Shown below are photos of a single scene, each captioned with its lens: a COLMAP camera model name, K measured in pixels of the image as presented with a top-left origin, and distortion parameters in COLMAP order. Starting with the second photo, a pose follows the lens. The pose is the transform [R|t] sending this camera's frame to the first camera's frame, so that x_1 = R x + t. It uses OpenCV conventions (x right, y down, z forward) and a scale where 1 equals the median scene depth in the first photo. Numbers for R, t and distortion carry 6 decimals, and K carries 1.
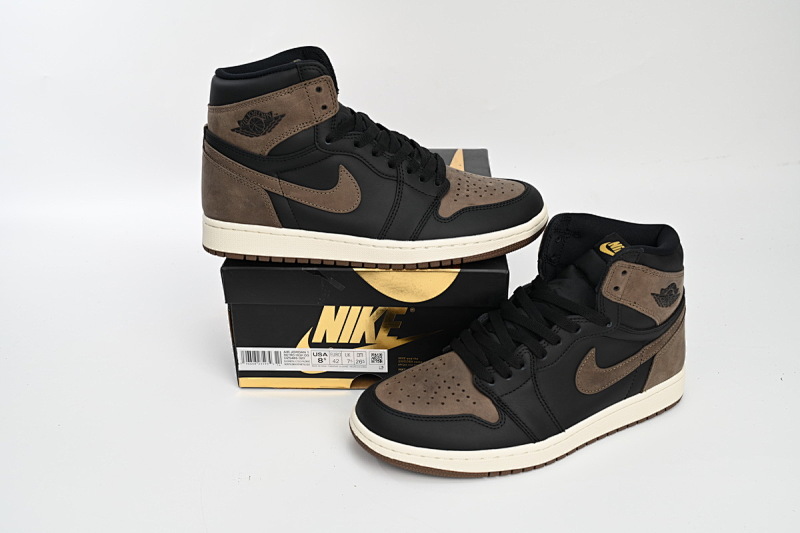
lens RADIAL K [[900.2, 0, 401.7], [0, 900.2, 265.3], [0, 0, 1]] dist [0.021911, 0.000000]
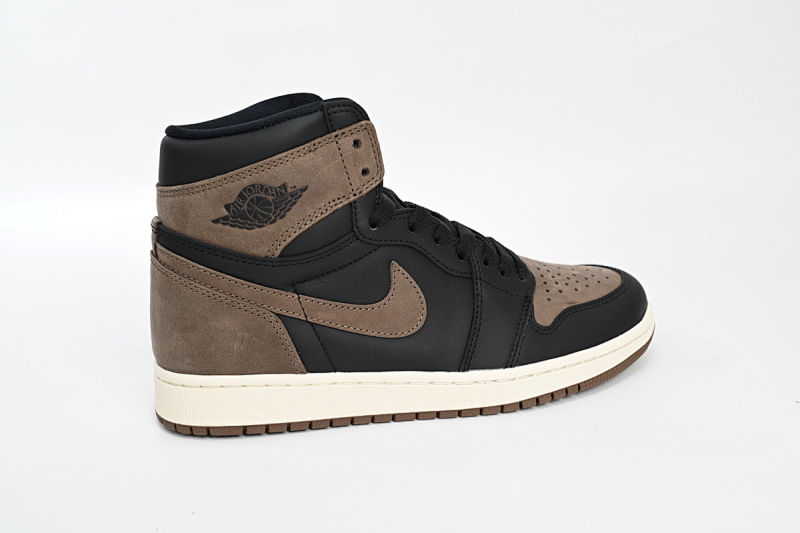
lens RADIAL K [[905.5, 0, 395.8], [0, 905.5, 272.5], [0, 0, 1]] dist [0.079671, 0.000000]
pose [[0.959950, -0.097741, 0.262569, -0.231589], [0.127812, 0.986748, -0.099963, -0.040250], [-0.249319, 0.129519, 0.959721, 0.392376]]
